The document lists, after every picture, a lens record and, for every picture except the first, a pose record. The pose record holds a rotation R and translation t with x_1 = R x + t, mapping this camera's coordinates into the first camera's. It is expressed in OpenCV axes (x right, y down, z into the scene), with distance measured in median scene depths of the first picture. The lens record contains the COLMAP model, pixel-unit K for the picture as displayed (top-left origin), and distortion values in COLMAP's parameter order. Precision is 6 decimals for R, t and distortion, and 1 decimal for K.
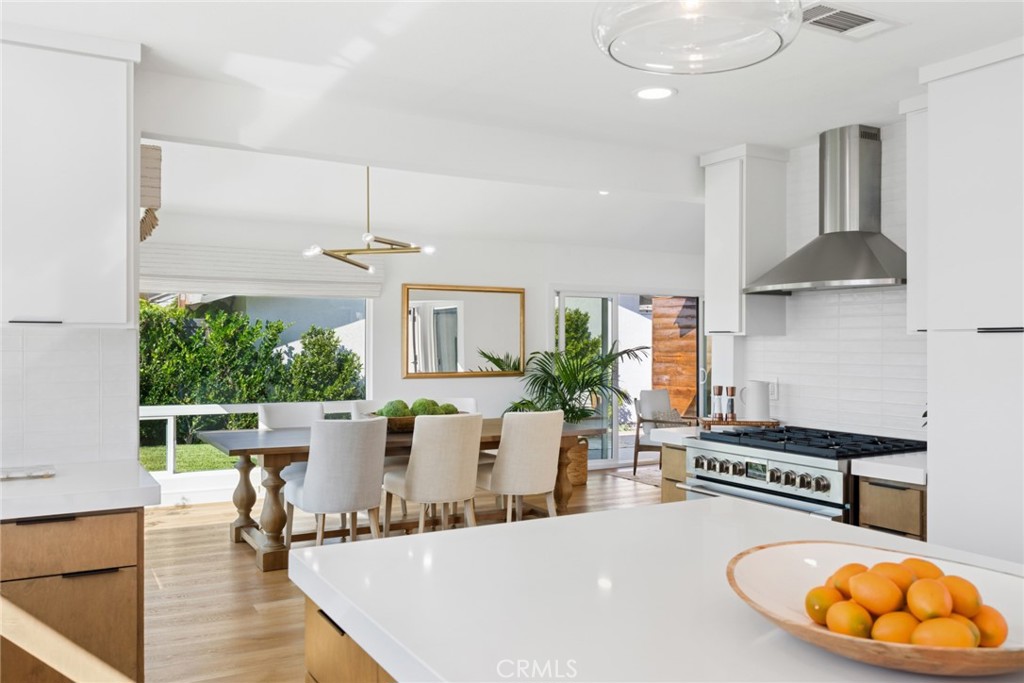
lens RADIAL K [[830.4, 0, 515.6], [0, 830.4, 338.9], [0, 0, 1]] dist [-0.009266, -0.001144]
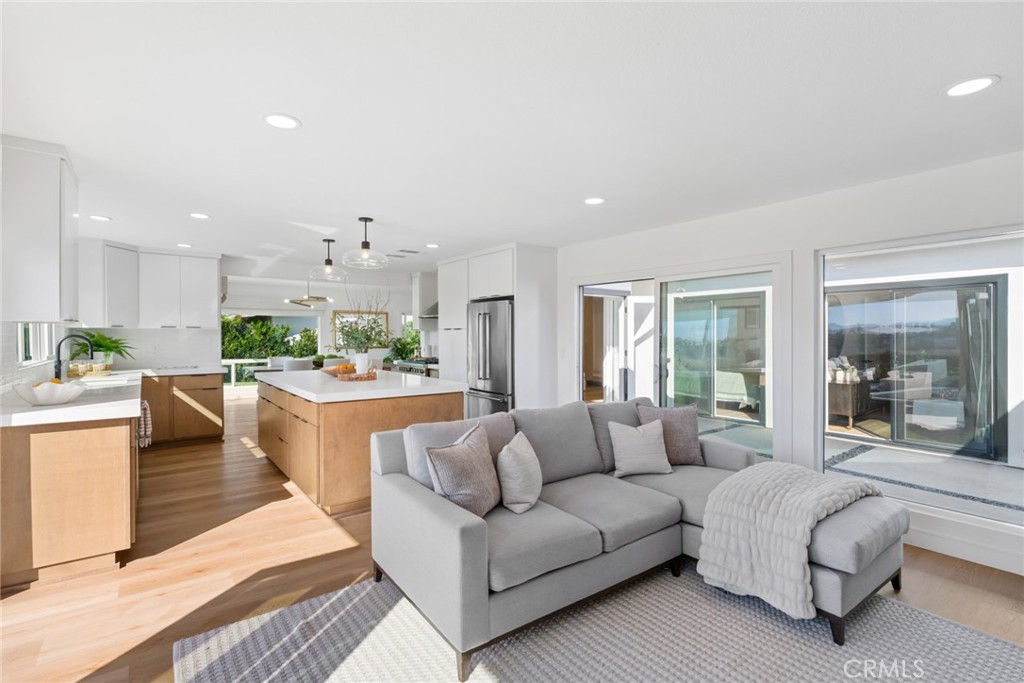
lens RADIAL K [[462.4, 0, 502.0], [0, 462.4, 339.4], [0, 0, 1]] dist [-0.003308, -0.001239]
pose [[0.991739, -0.007054, 0.128078, 0.124768], [0.005376, 0.999895, 0.013441, 0.002829], [-0.128159, -0.012641, 0.991673, -0.288119]]
